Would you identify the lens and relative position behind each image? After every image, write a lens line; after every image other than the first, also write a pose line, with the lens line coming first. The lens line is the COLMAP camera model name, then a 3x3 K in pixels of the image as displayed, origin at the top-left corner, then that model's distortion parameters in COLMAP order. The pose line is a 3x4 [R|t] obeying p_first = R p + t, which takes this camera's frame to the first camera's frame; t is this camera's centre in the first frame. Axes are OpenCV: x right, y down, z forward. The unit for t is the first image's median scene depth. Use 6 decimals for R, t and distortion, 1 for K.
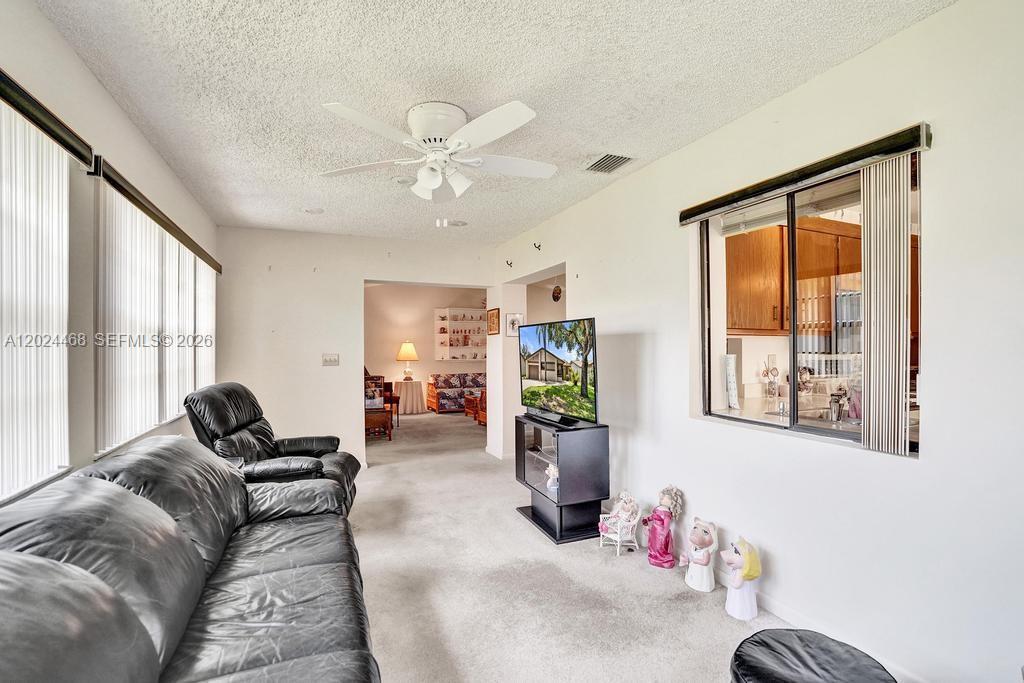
lens RADIAL K [[483.7, 0, 514.8], [0, 483.7, 344.7], [0, 0, 1]] dist [-0.037513, 0.011911]
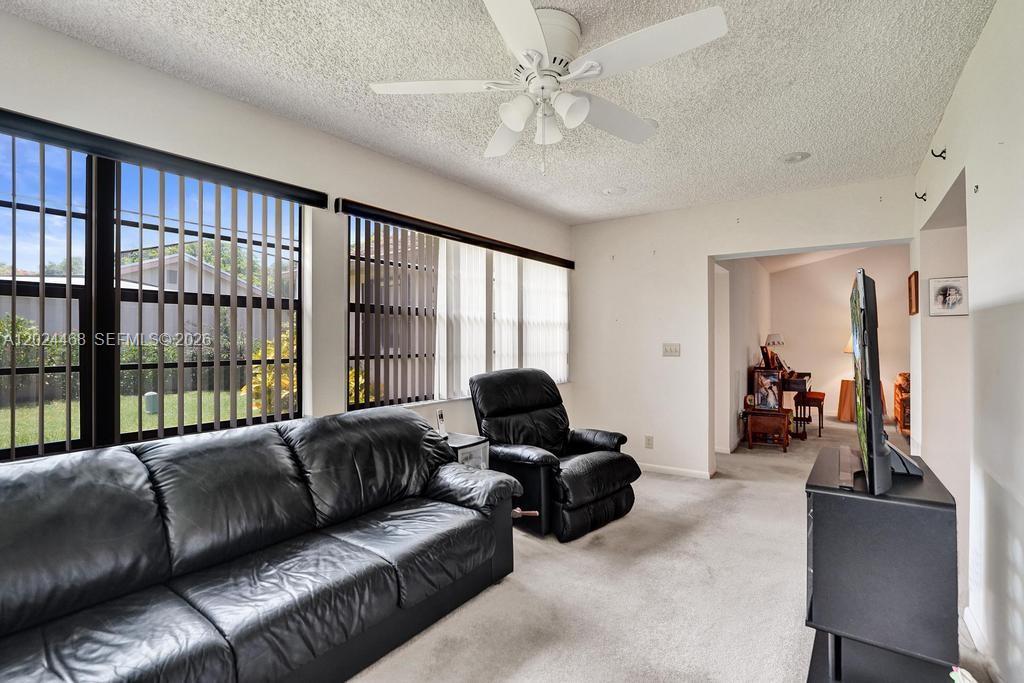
lens RADIAL K [[483.7, 0, 516.7], [0, 483.7, 336.1], [0, 0, 1]] dist [-0.037513, 0.011911]
pose [[0.538388, -0.003591, -0.842689, 0.302653], [0.008986, 0.999959, 0.001480, 0.002817], [0.842649, -0.008370, 0.538398, 0.362064]]
